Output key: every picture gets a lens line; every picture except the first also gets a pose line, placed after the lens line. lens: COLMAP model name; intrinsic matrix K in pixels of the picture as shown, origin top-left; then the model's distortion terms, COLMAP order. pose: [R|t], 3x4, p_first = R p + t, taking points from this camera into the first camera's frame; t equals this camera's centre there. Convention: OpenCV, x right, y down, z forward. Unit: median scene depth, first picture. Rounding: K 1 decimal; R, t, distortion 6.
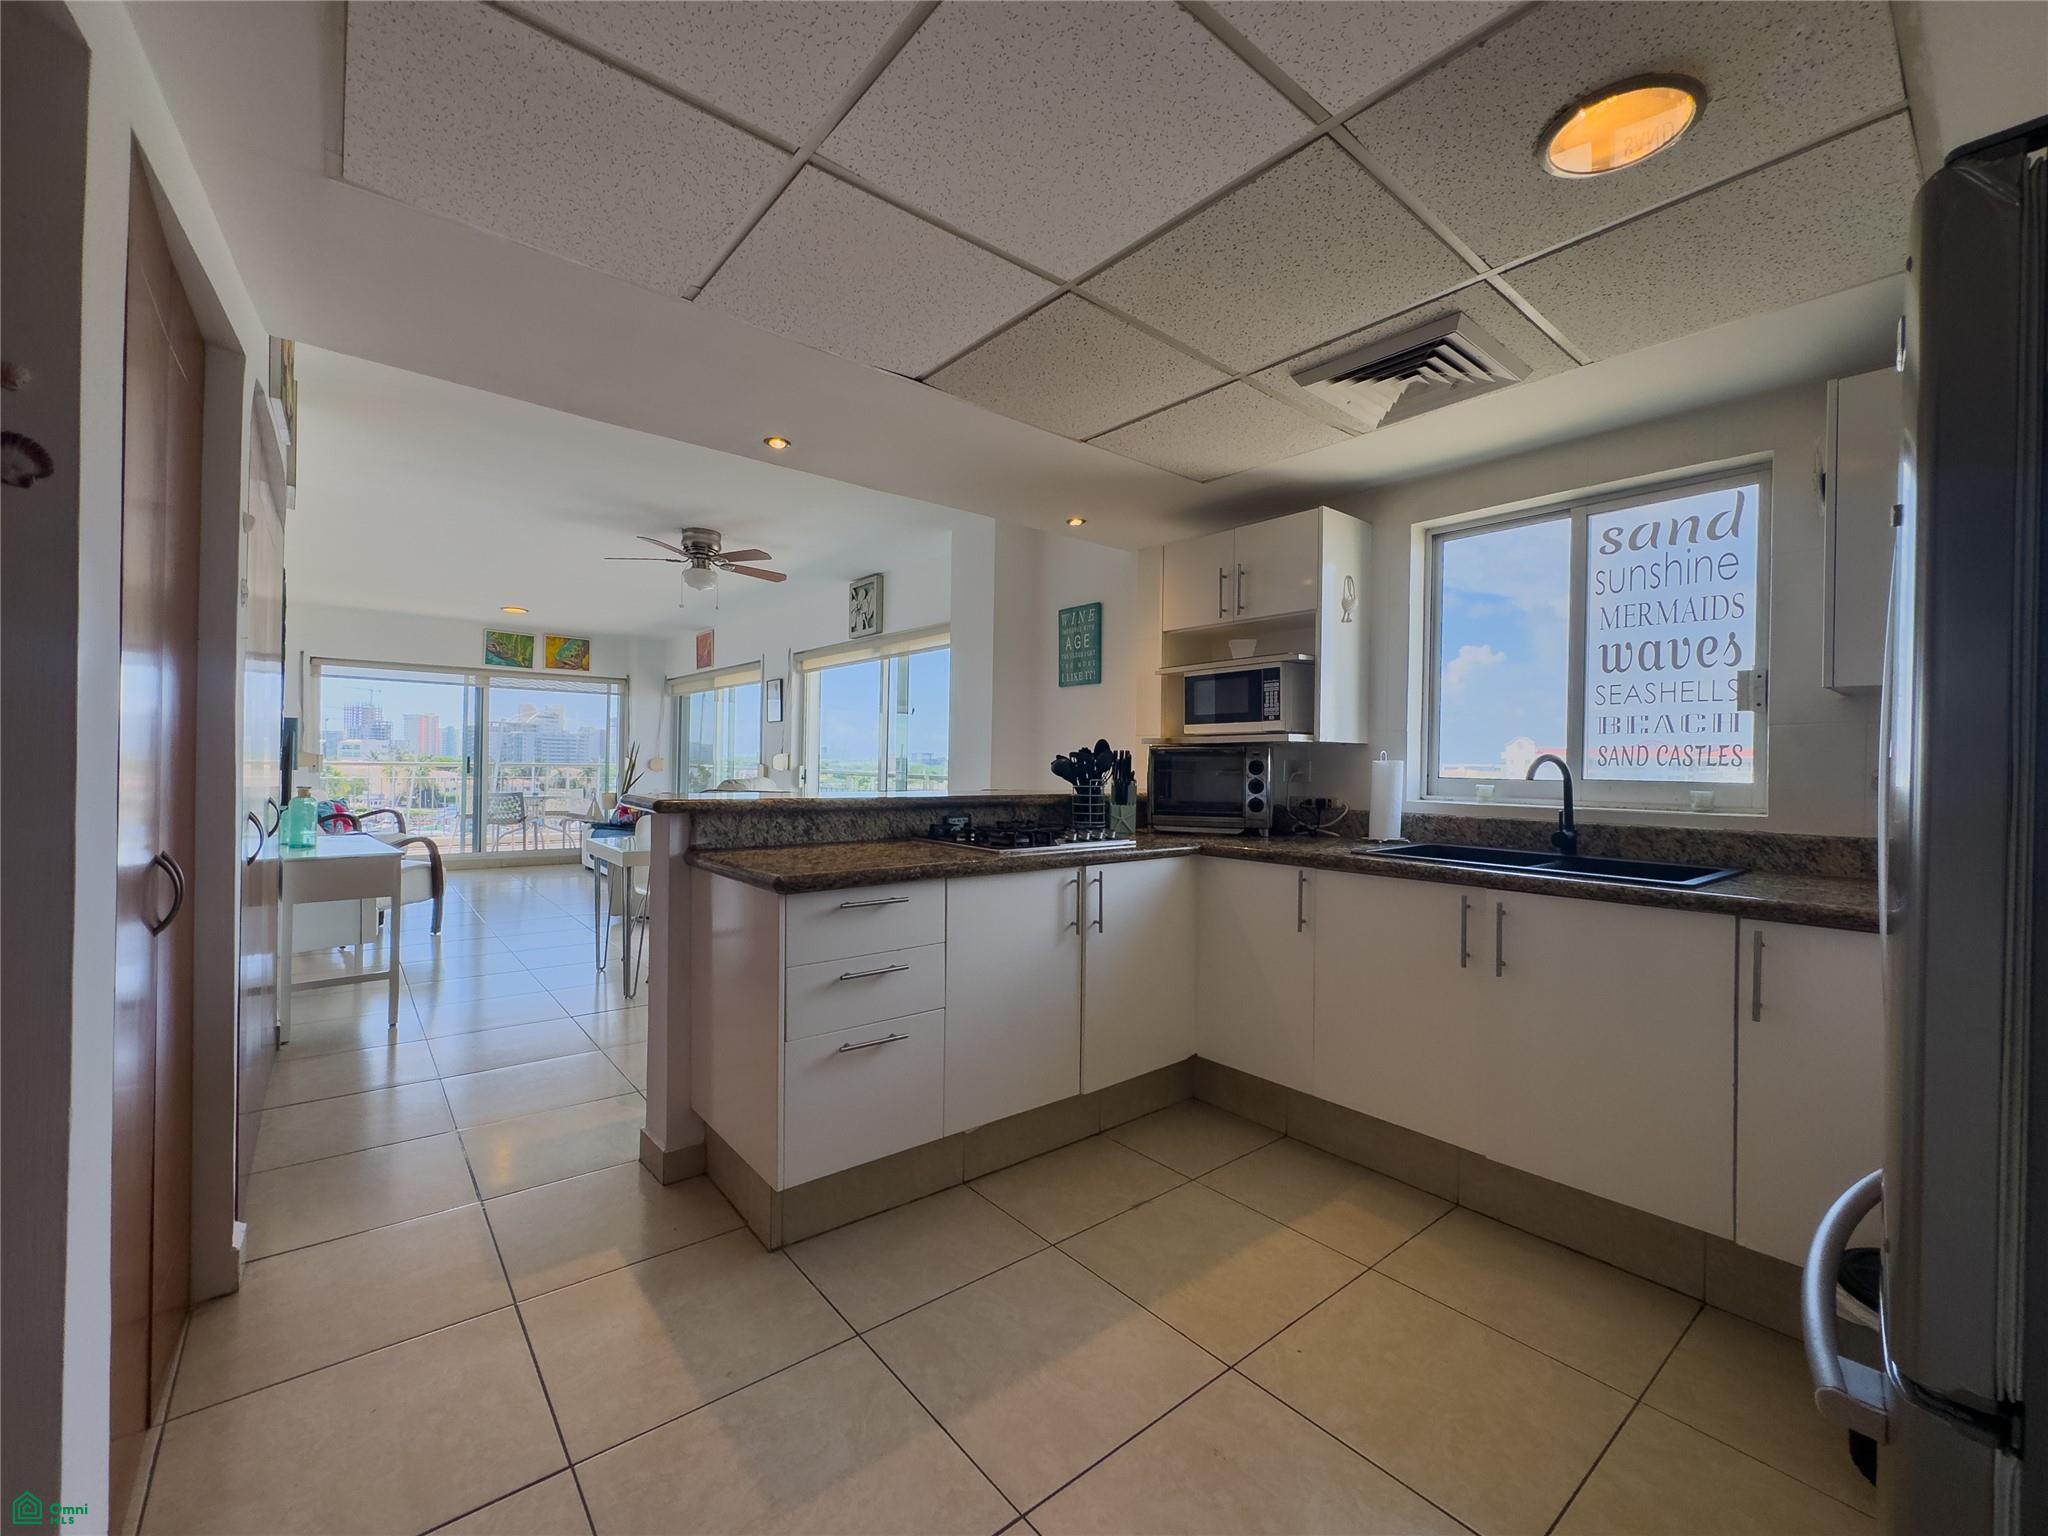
lens RADIAL K [[838.3, 0, 1019.2], [0, 838.3, 768.3], [0, 0, 1]] dist [-0.001374, -0.000076]
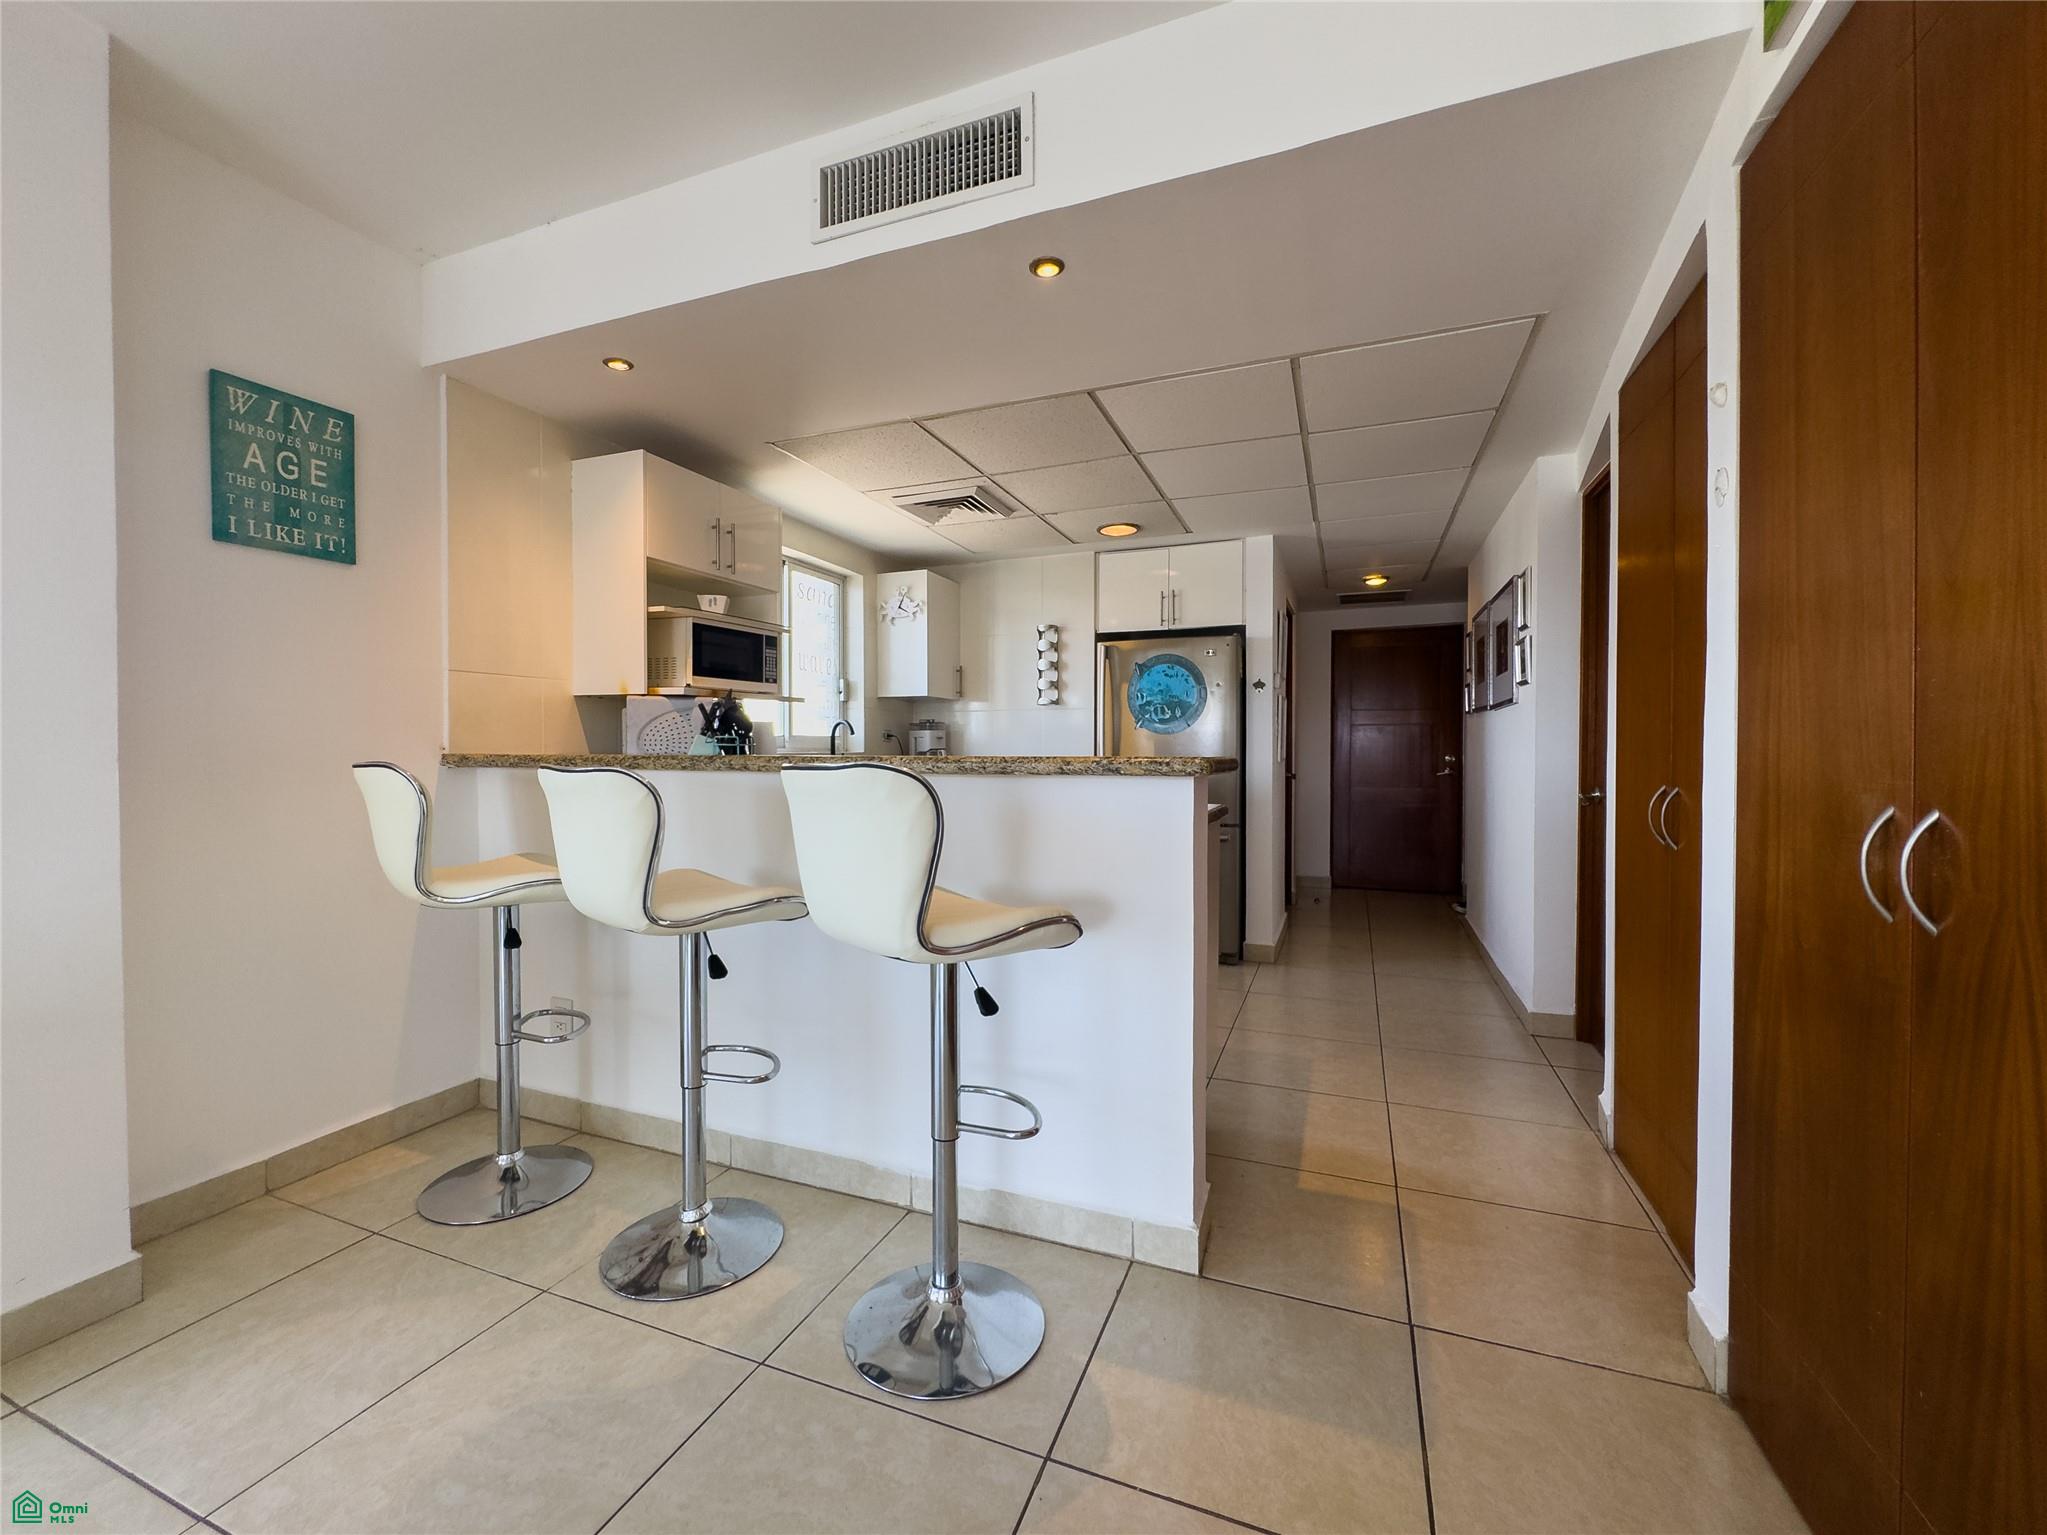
lens RADIAL K [[837.9, 0, 1021.4], [0, 837.9, 757.7], [0, 0, 1]] dist [-0.001374, -0.000076]
pose [[-0.476070, -0.023598, 0.879091, -0.592341], [-0.003554, 0.999683, 0.024911, 0.009847], [-0.879400, 0.008735, -0.476003, 0.869458]]
